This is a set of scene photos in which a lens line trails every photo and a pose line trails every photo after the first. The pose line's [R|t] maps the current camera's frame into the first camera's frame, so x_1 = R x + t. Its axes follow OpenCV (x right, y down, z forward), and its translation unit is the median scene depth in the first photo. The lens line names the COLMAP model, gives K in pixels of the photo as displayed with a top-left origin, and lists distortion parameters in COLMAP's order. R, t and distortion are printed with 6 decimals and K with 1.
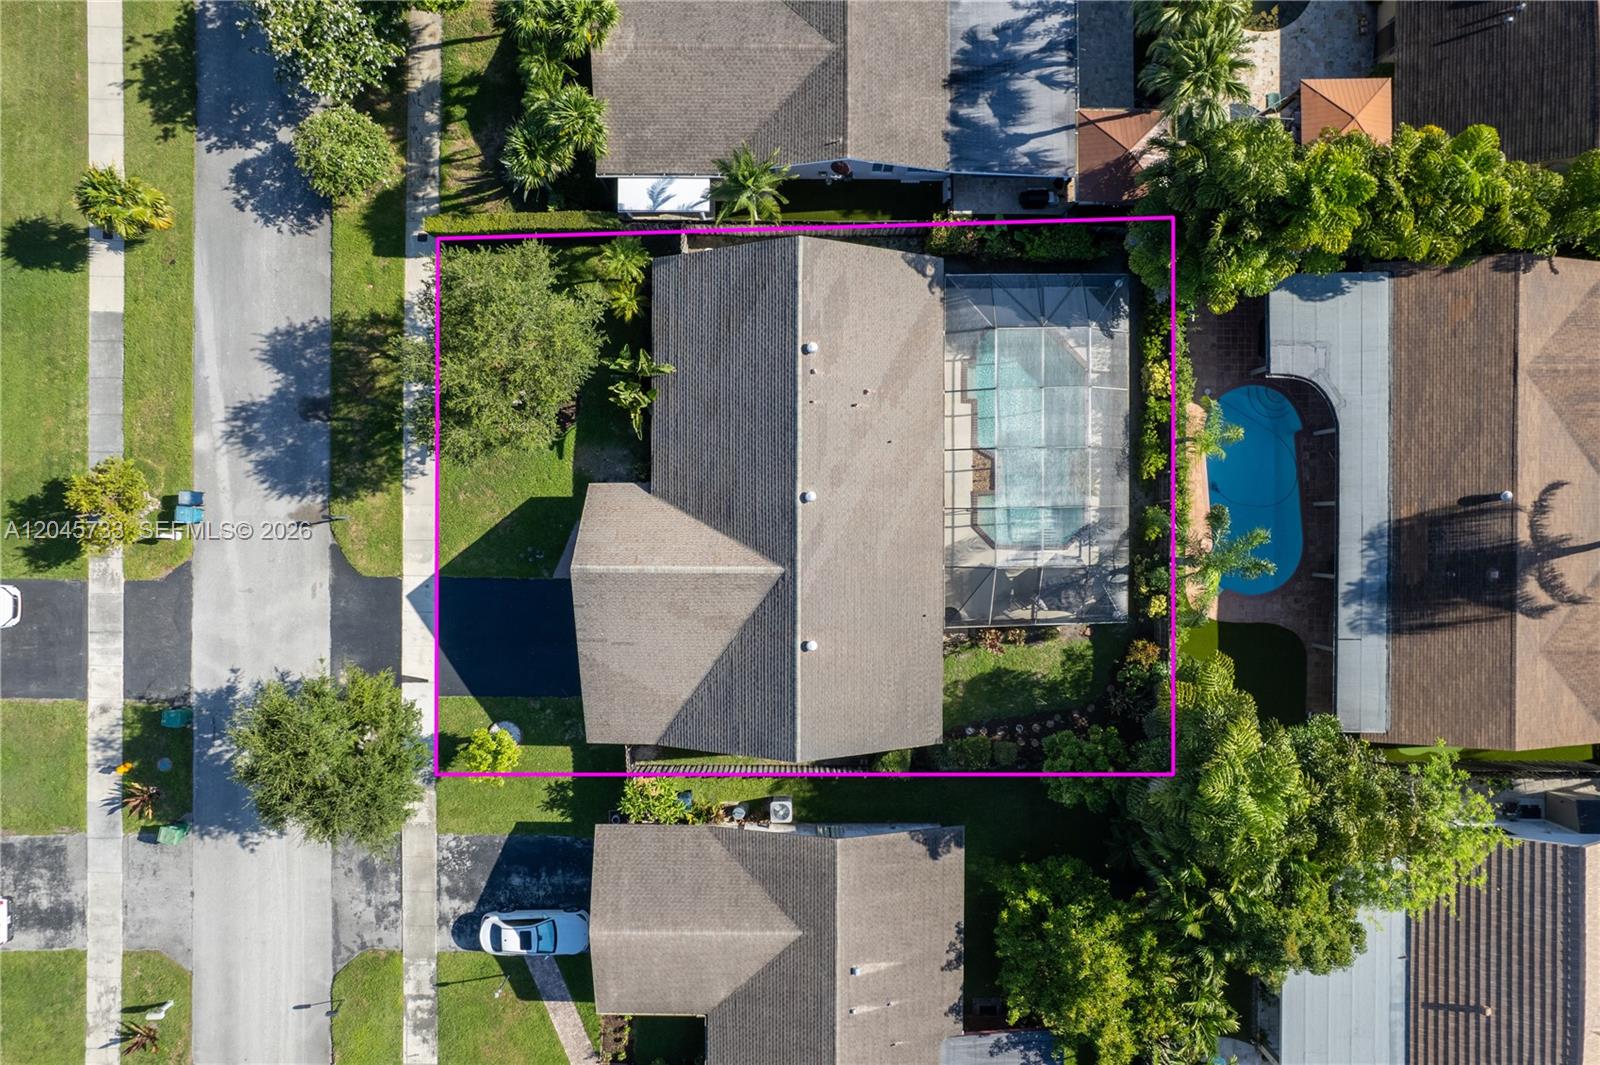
lens RADIAL K [[1024.7, 0, 800.0], [0, 1024.7, 532.5], [0, 0, 1]] dist [-0.067318, 0.063902]
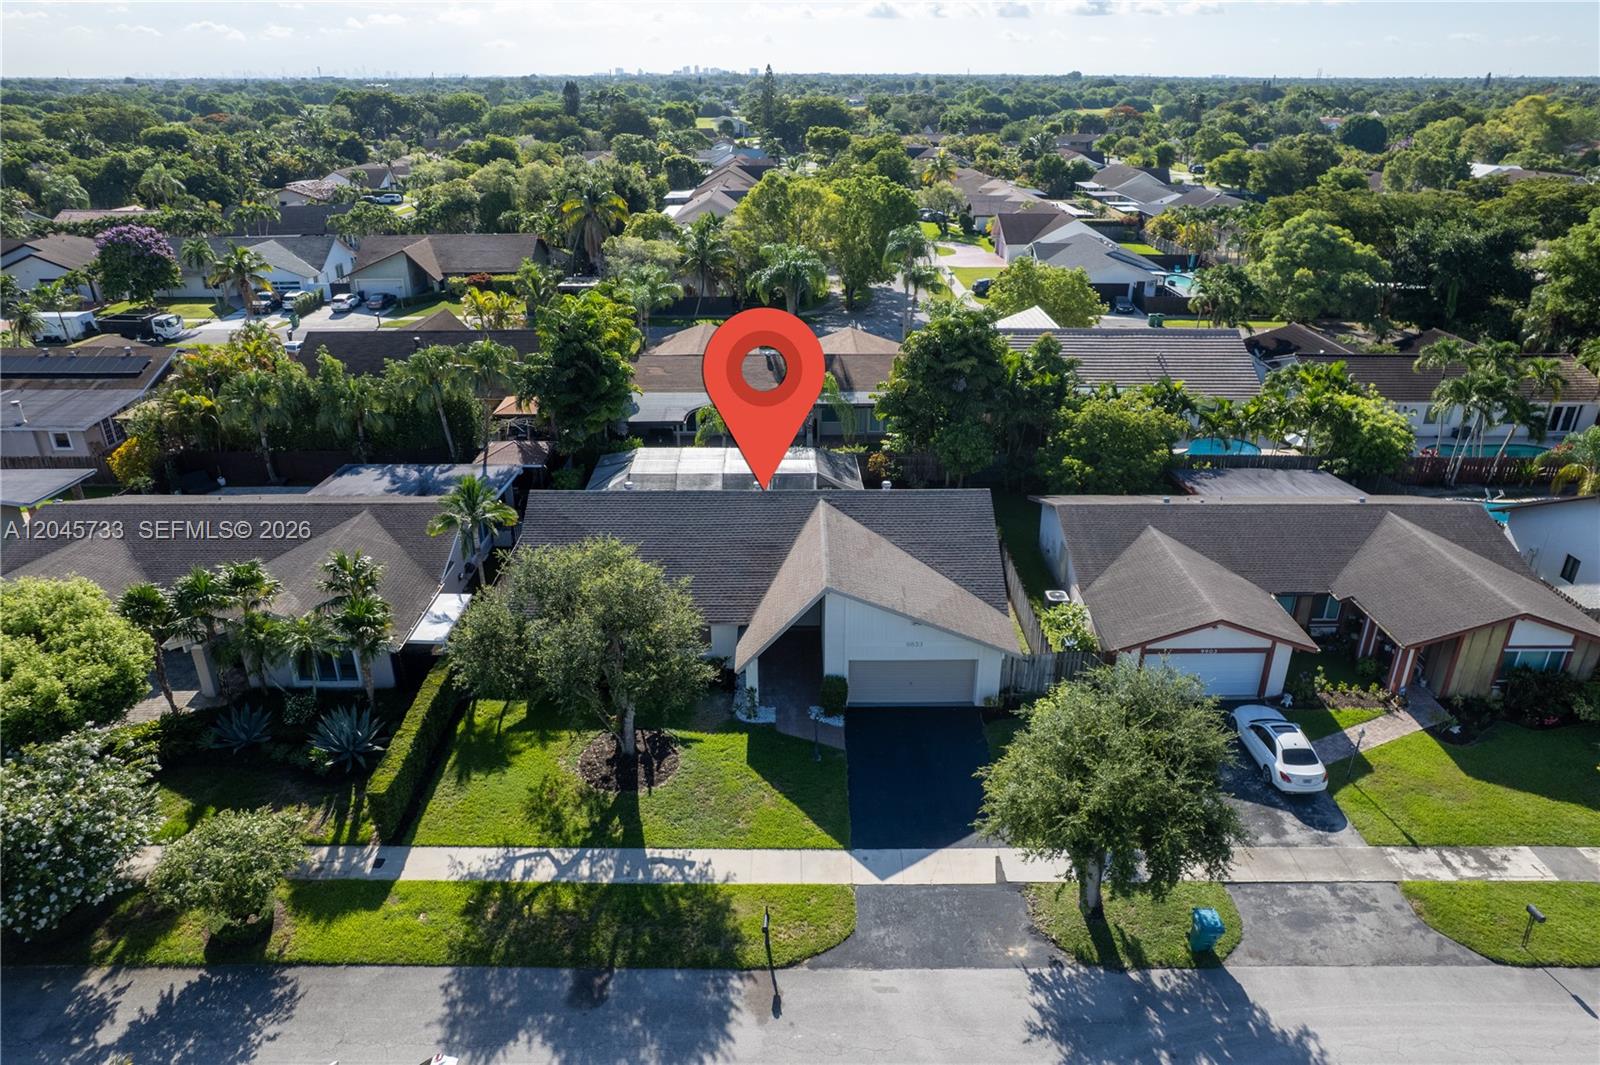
lens RADIAL K [[1024.7, 0, 800.0], [0, 1024.7, 532.5], [0, 0, 1]] dist [-0.067318, 0.063902]
pose [[-0.008089, -0.415214, 0.909688, -0.926050], [0.999929, -0.011272, 0.003746, 0.006609], [0.008698, 0.909654, 0.415276, 0.494692]]
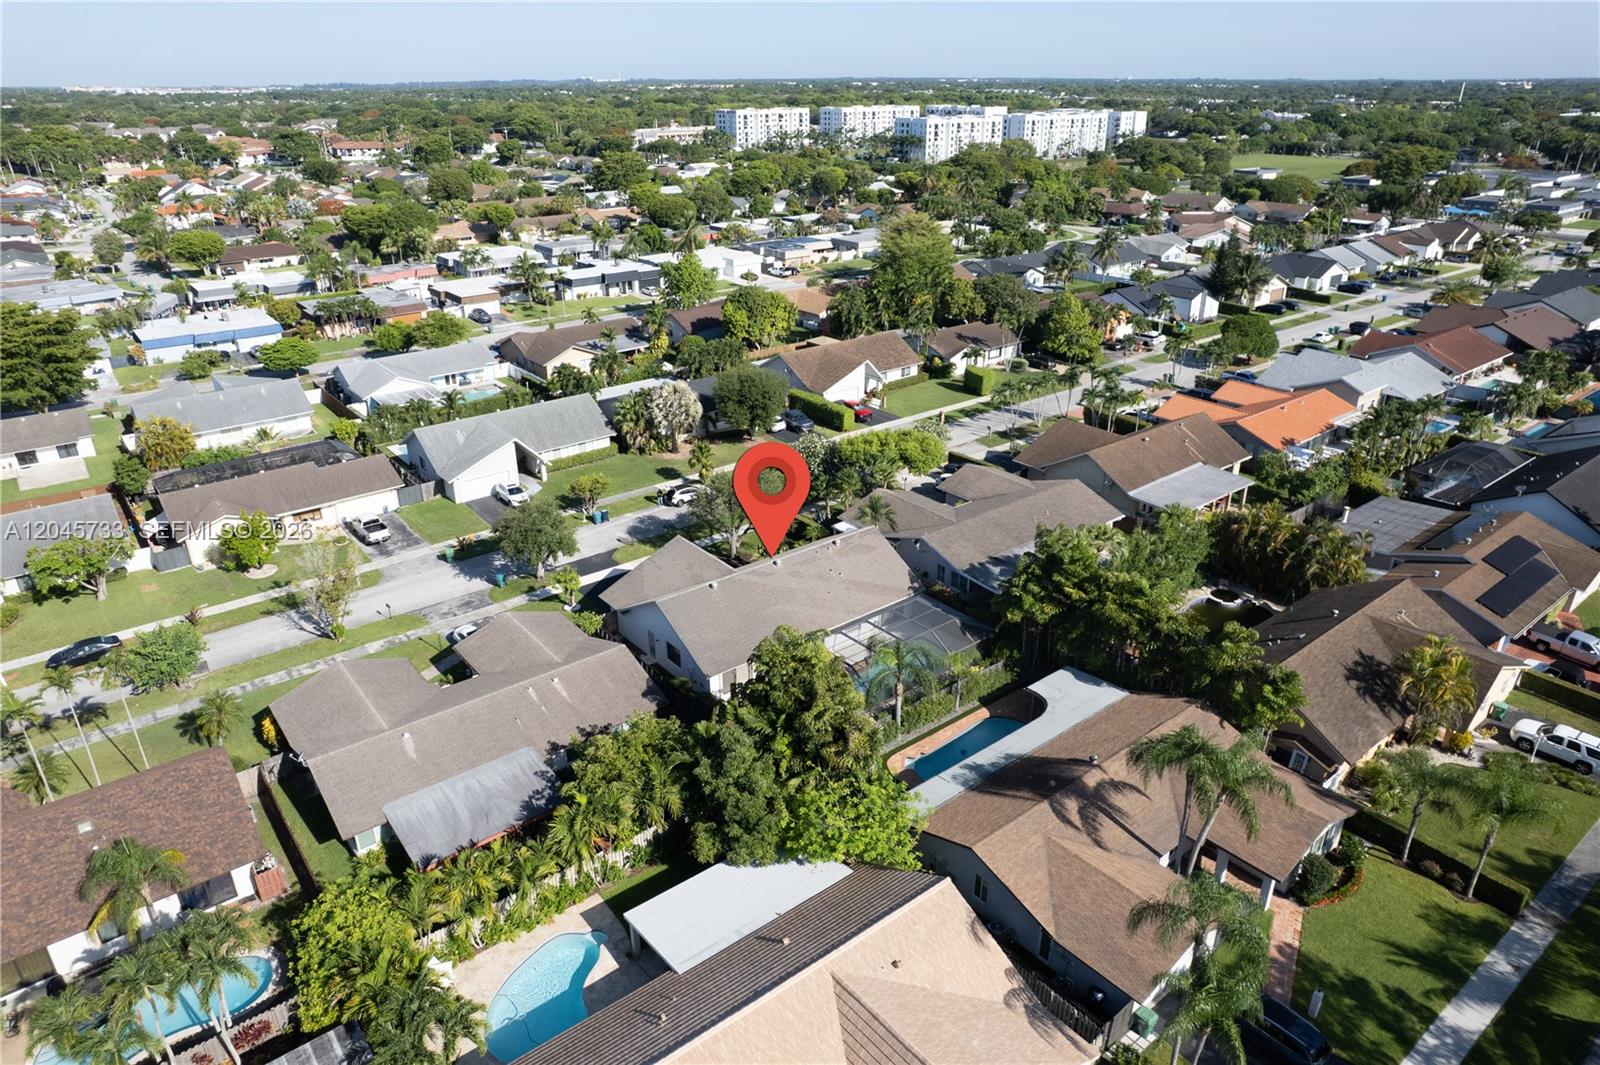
lens RADIAL K [[1024.7, 0, 800.0], [0, 1024.7, 532.5], [0, 0, 1]] dist [-0.067318, 0.063902]
pose [[0.627604, 0.319026, -0.710166, 1.202903], [-0.778533, 0.257343, -0.572417, 0.888041], [0.000140, 0.912139, 0.409881, 0.138822]]
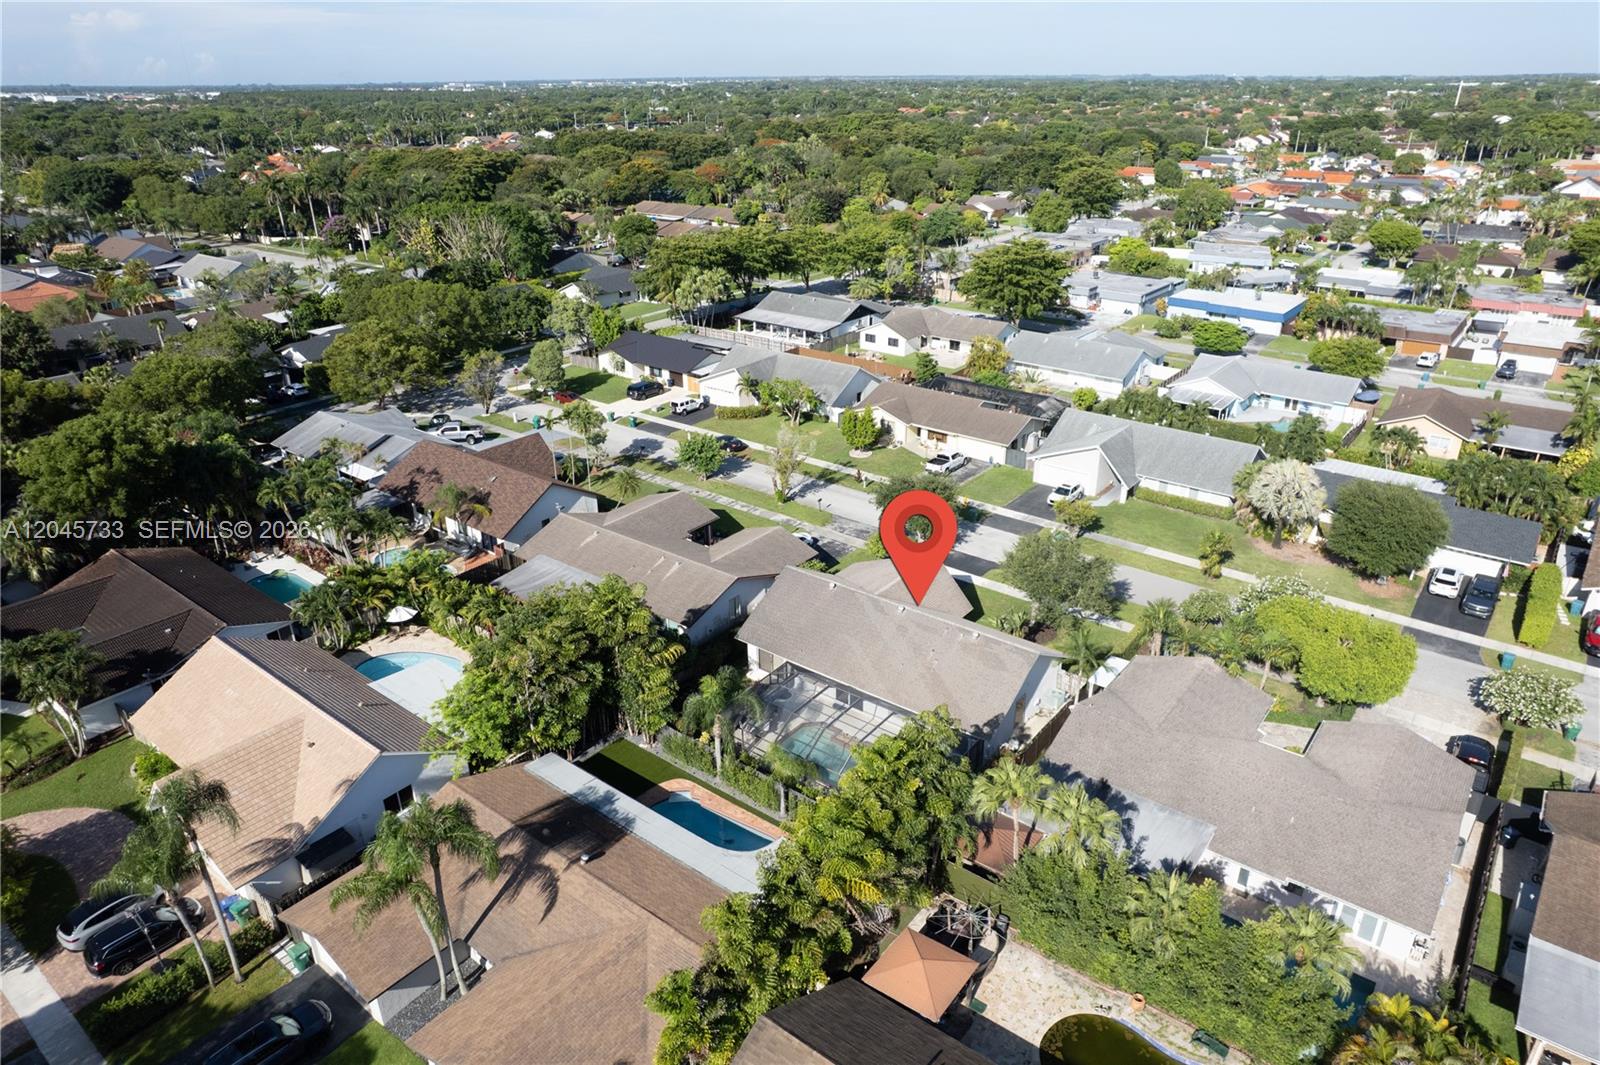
lens RADIAL K [[1024.7, 0, 800.0], [0, 1024.7, 532.5], [0, 0, 1]] dist [-0.067318, 0.063902]
pose [[-0.612621, 0.331643, -0.717432, 1.154717], [-0.790374, -0.254660, 0.557187, -0.732617], [0.002086, 0.908384, 0.418132, 0.129437]]
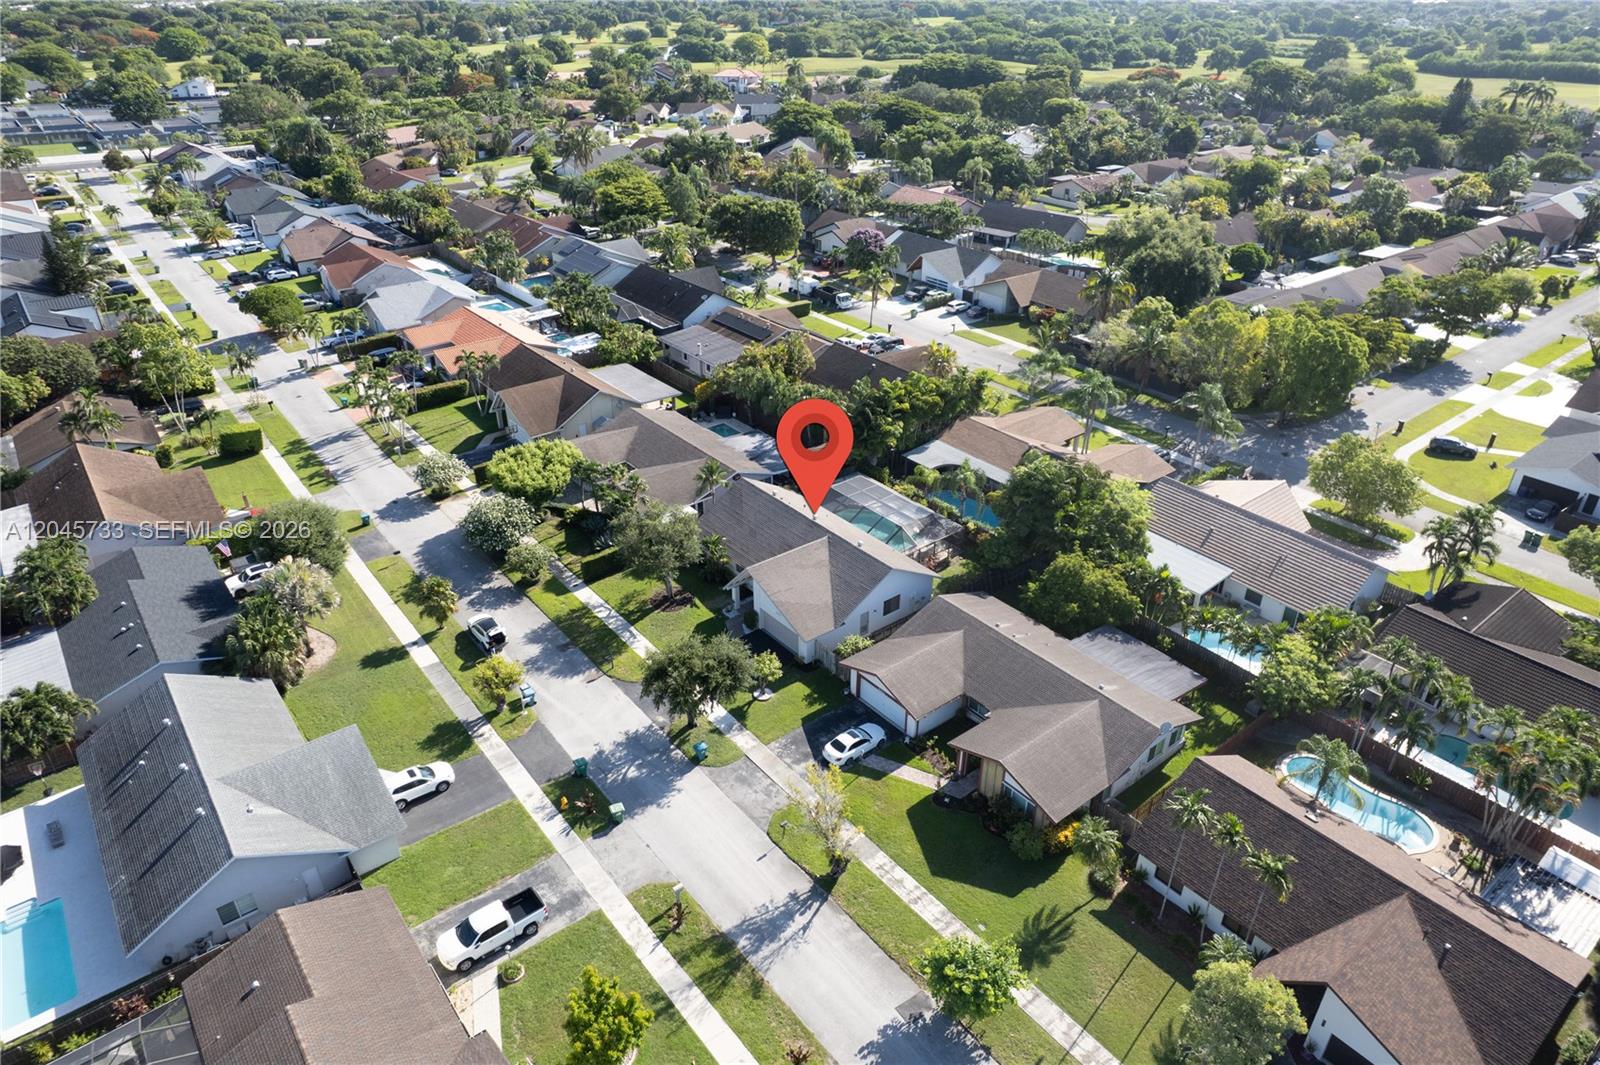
lens RADIAL K [[1024.7, 0, 800.0], [0, 1024.7, 532.5], [0, 0, 1]] dist [-0.067318, 0.063902]
pose [[0.782613, -0.305893, 0.542169, -1.064749], [0.622497, 0.379275, -0.684578, 1.272715], [0.003776, 0.873258, 0.487243, -0.036964]]
